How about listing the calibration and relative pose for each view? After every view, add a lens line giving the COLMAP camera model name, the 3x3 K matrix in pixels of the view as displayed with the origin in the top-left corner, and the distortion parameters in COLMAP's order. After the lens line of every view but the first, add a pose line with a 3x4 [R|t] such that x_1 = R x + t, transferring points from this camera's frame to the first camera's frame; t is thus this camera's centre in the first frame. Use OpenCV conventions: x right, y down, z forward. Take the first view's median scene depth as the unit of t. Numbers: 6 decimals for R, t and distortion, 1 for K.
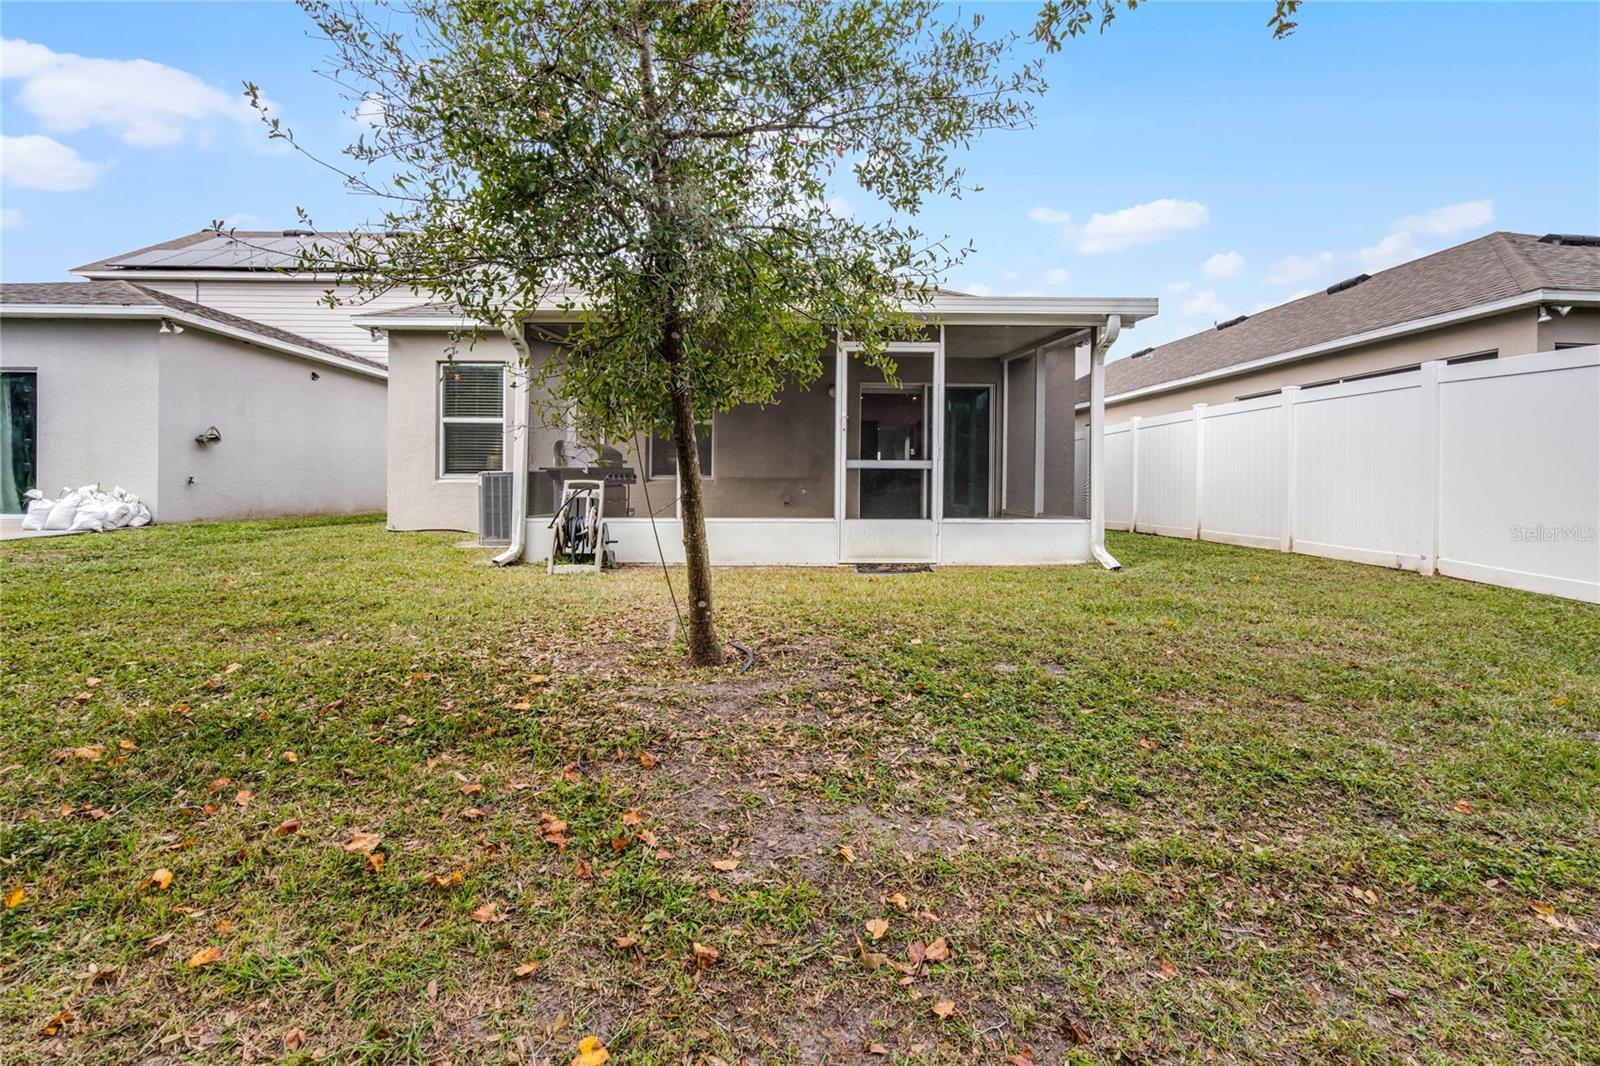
lens RADIAL K [[731.2, 0, 798.8], [0, 731.2, 495.3], [0, 0, 1]] dist [-0.000292, 0.000009]
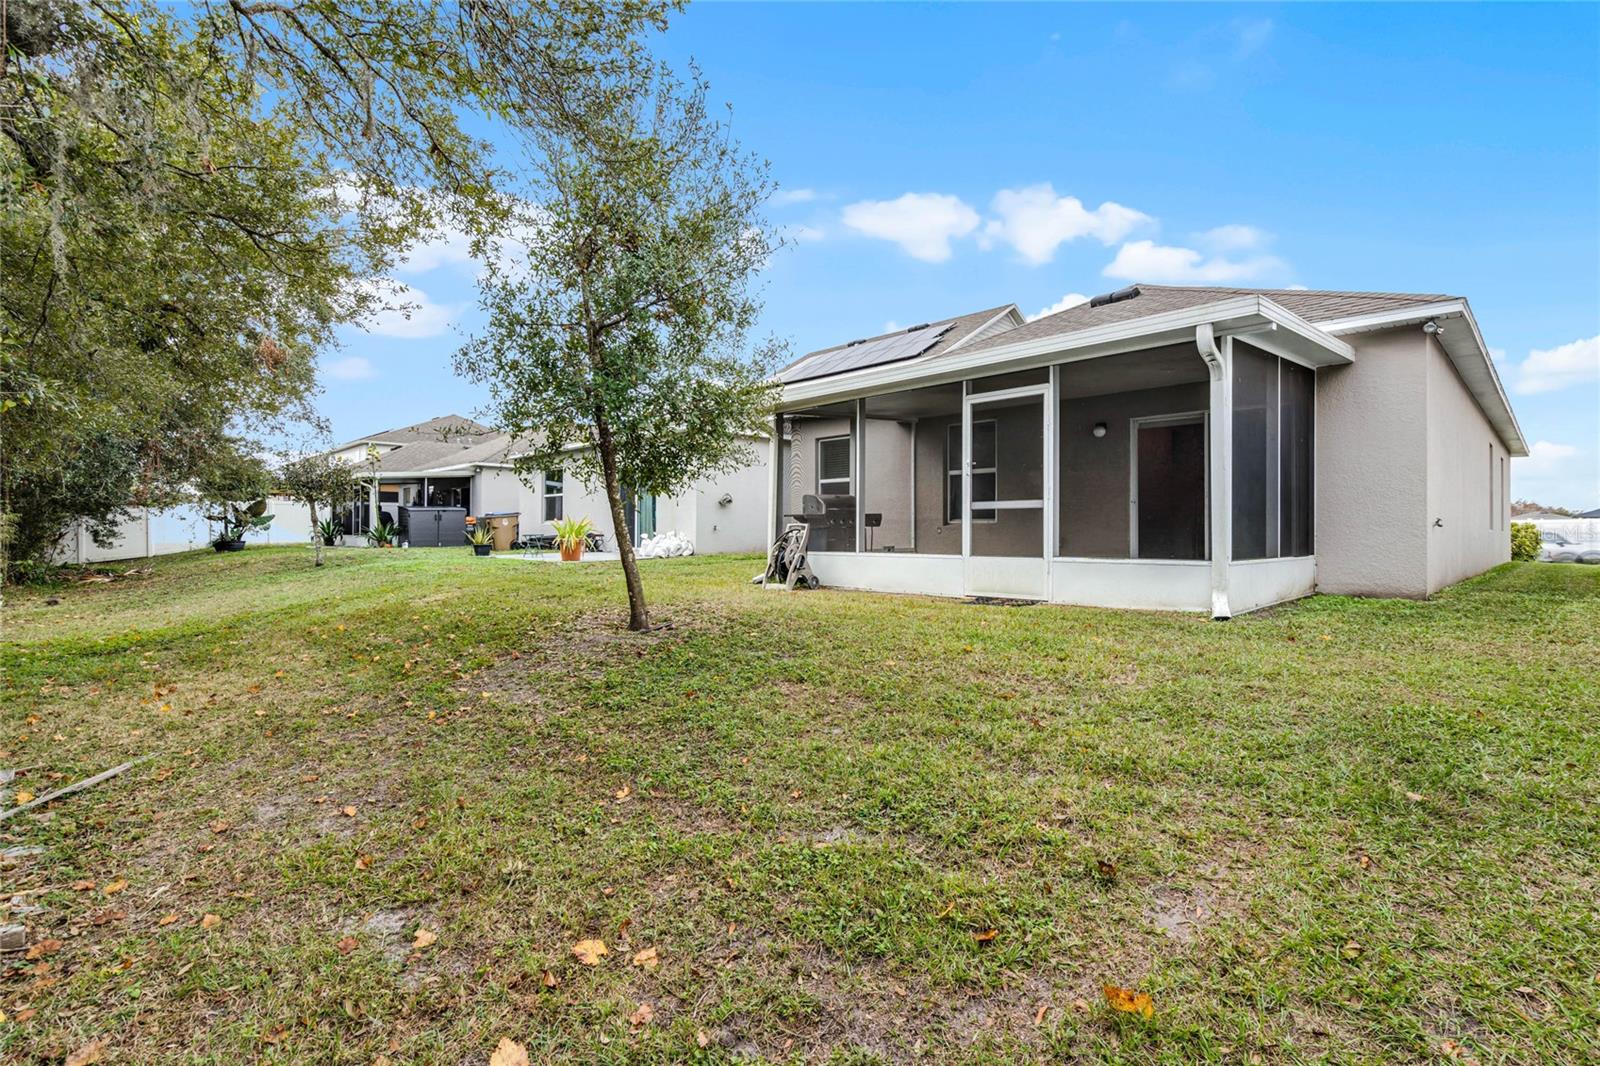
lens RADIAL K [[733.3, 0, 802.4], [0, 733.3, 536.5], [0, 0, 1]] dist [-0.001861, -0.000051]
pose [[0.681831, -0.003660, -0.731500, 0.696183], [0.001539, 0.999992, -0.003569, 0.006757], [0.731508, 0.001308, 0.681832, 0.057623]]
